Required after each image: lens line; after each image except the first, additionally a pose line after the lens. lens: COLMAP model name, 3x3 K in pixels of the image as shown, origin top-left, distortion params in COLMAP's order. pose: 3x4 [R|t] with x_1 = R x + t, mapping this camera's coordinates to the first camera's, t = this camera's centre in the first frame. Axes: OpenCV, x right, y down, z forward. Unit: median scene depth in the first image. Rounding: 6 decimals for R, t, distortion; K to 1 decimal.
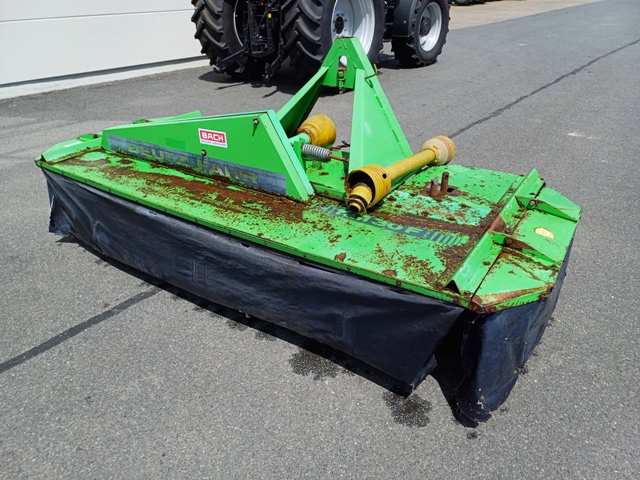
lens RADIAL K [[468.1, 0, 320.0], [0, 468.1, 240.0], [0, 0, 1]] dist [0.033434, -0.003054]
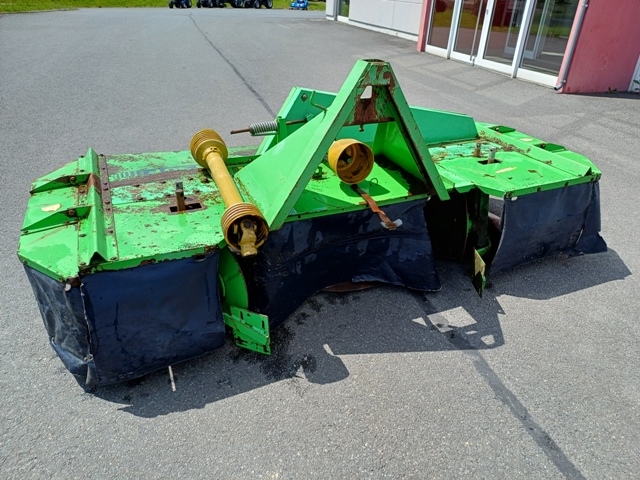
lens RADIAL K [[468.1, 0, 320.0], [0, 468.1, 240.0], [0, 0, 1]] dist [0.033434, -0.003054]
pose [[-0.541767, 0.409185, -0.734204, 0.890093], [-0.418473, 0.626239, 0.657804, -0.849884], [0.728951, 0.663621, -0.168043, 1.551651]]
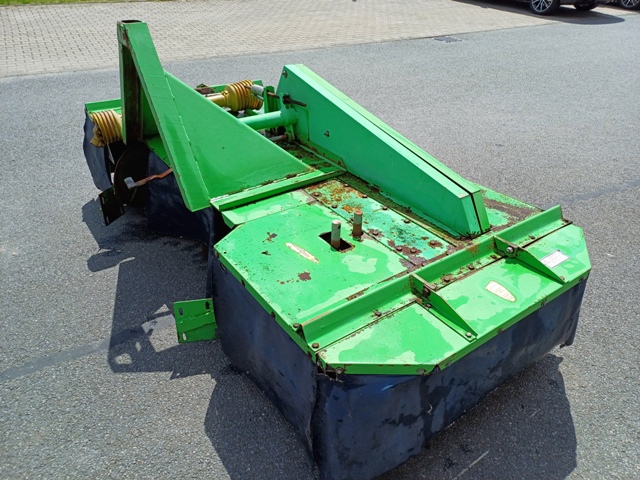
lens RADIAL K [[468.1, 0, 320.0], [0, 468.1, 240.0], [0, 0, 1]] dist [0.033434, -0.003054]
pose [[-0.932632, -0.196454, 0.302661, 0.003499], [0.167654, 0.506826, 0.845588, -0.946005], [-0.319516, 0.839365, -0.439746, 1.751235]]
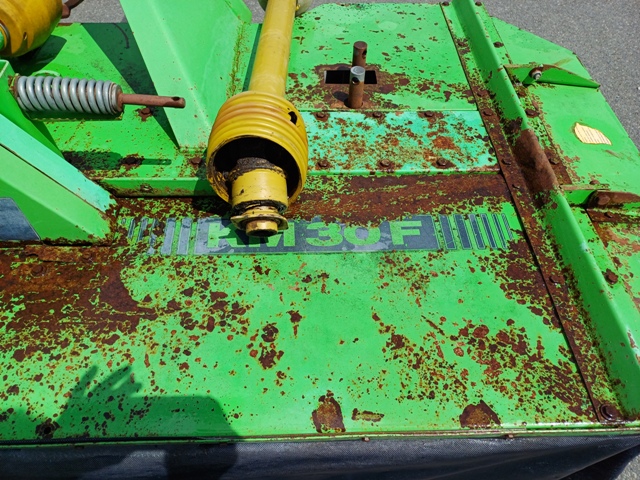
lens RADIAL K [[468.1, 0, 320.0], [0, 468.1, 240.0], [0, 0, 1]] dist [0.033434, -0.003054]
pose [[0.817921, -0.434929, 0.376619, -0.036763], [0.248078, 0.857246, 0.451206, -0.221632], [-0.519098, -0.275620, 0.809056, 0.642970]]
